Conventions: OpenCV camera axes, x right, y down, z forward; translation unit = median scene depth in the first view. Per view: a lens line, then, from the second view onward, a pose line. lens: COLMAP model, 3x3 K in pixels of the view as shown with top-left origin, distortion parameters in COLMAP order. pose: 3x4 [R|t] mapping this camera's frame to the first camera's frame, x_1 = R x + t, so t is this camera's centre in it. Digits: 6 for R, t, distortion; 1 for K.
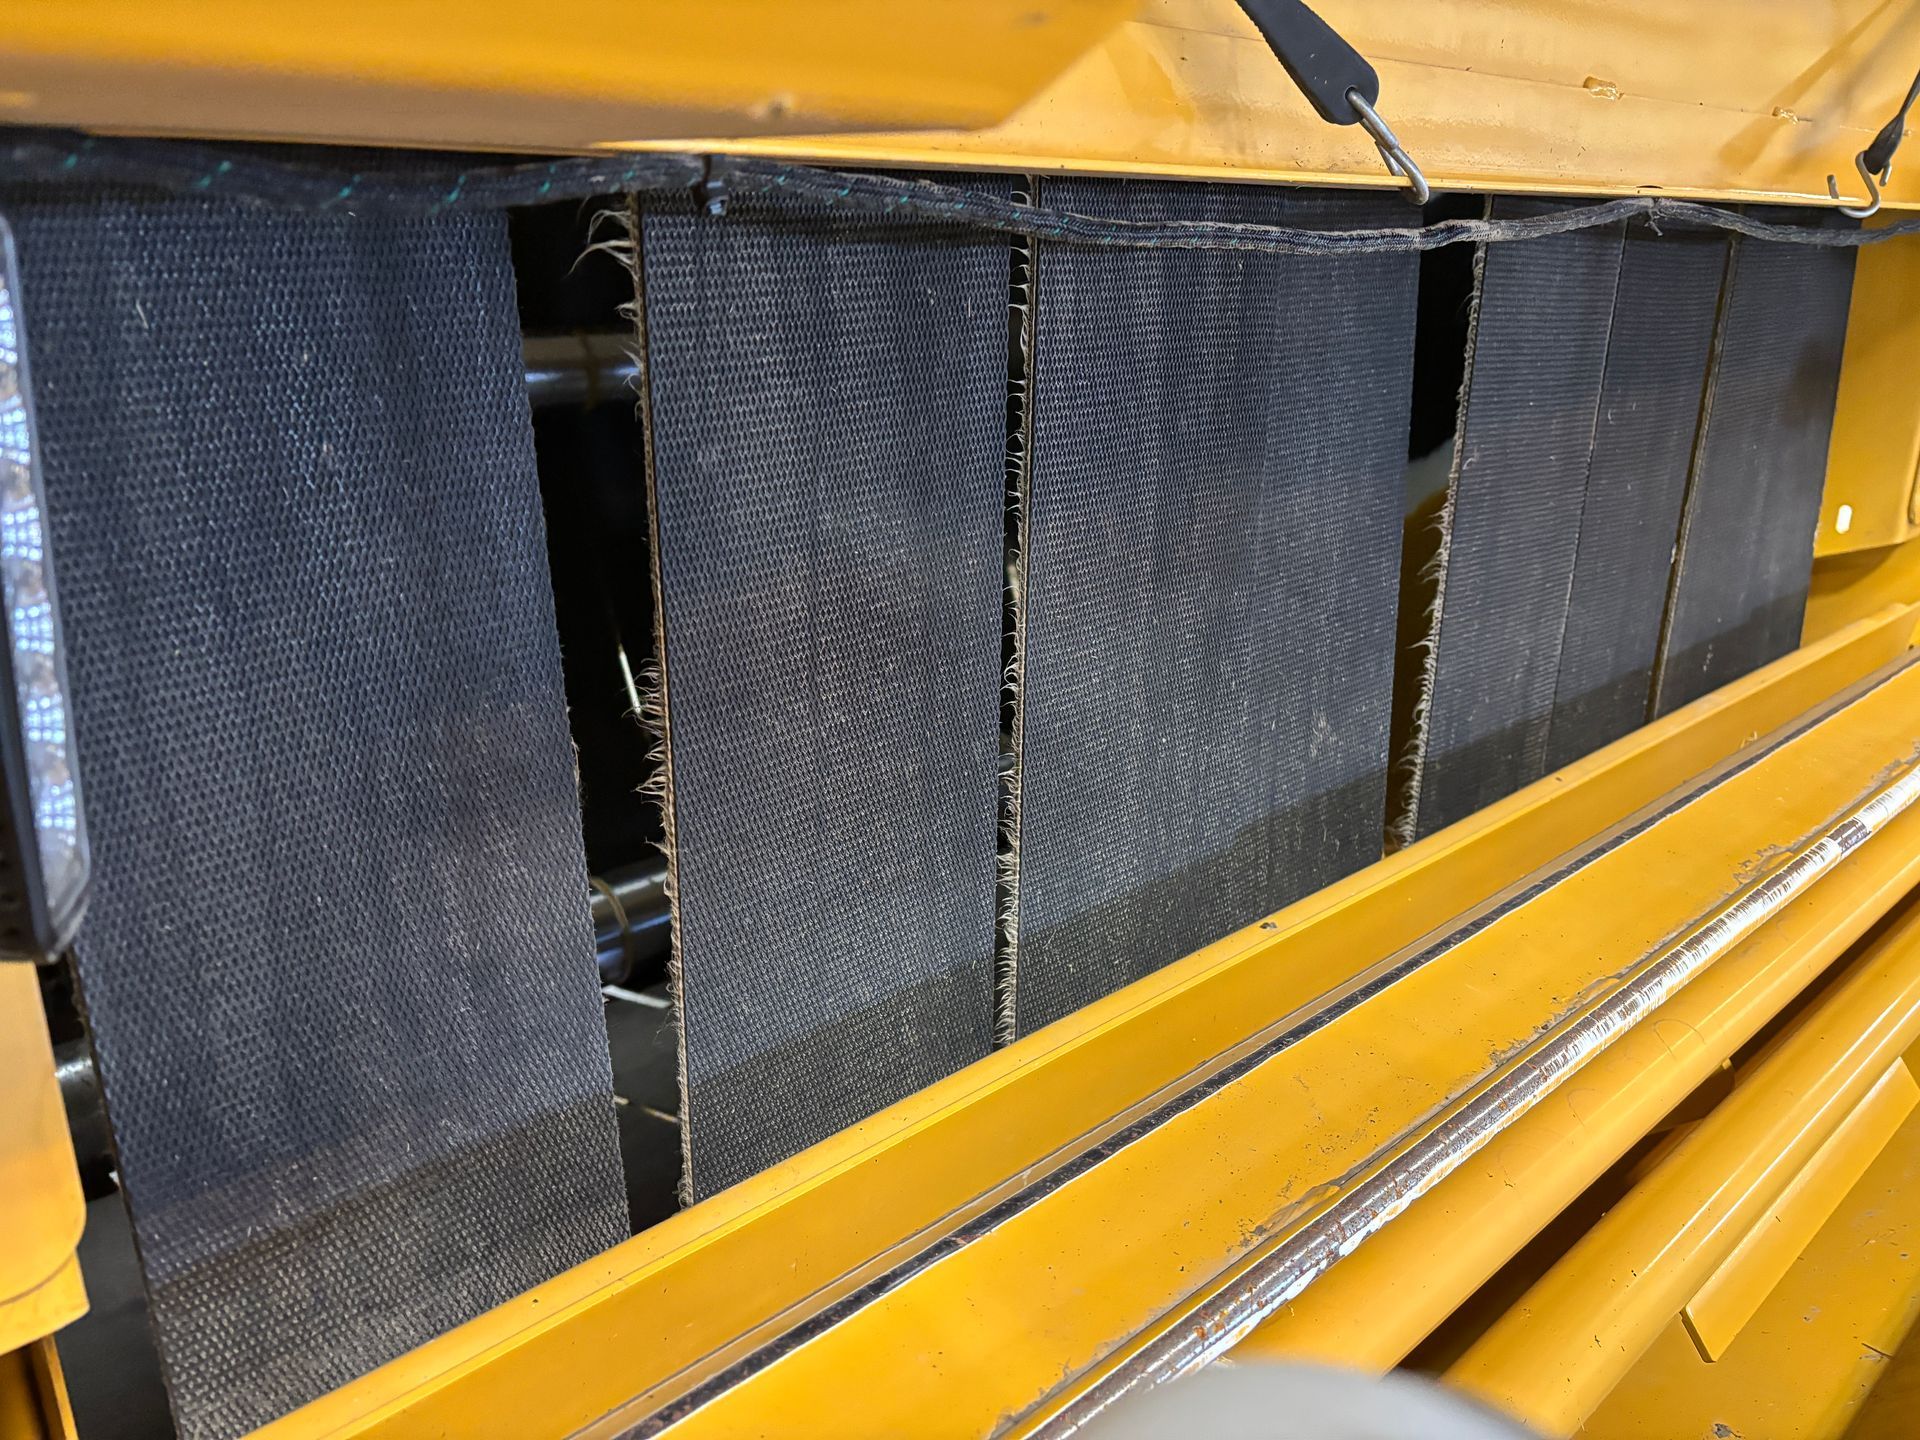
lens RADIAL K [[1442.8, 0, 962.8], [0, 1442.8, 722.4], [0, 0, 1]] dist [0.058704, -0.060486]
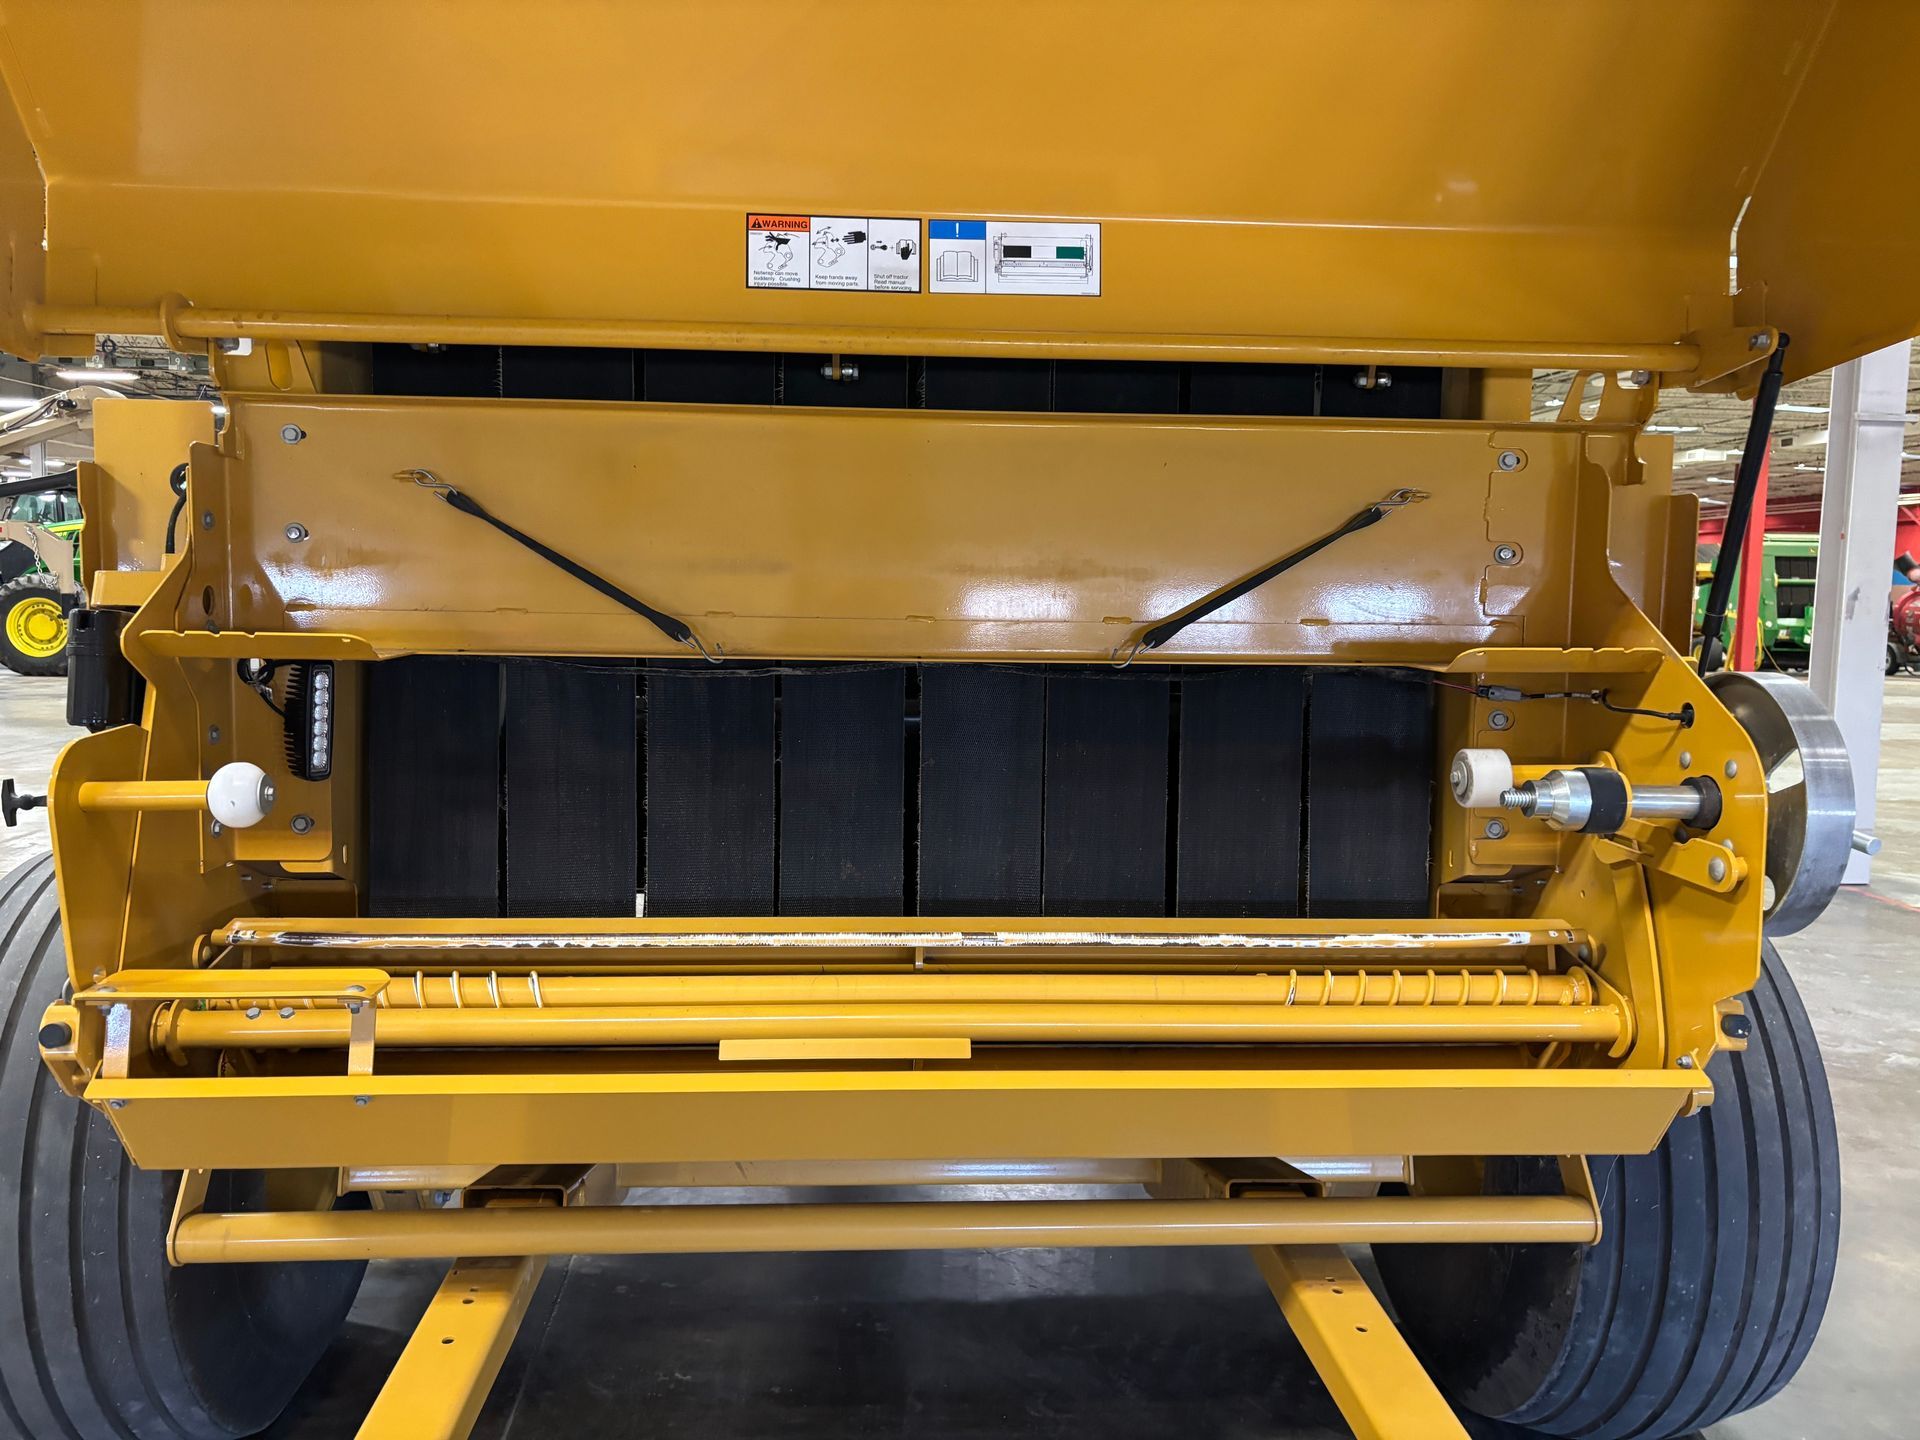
lens RADIAL K [[1442.8, 0, 951.2], [0, 1442.8, 707.0], [0, 0, 1]] dist [0.058704, -0.060486]
pose [[0.779278, 0.067573, -0.623024, 2.241856], [-0.210092, 0.964807, -0.158140, 0.108880], [0.590413, 0.254127, 0.766050, -0.923286]]
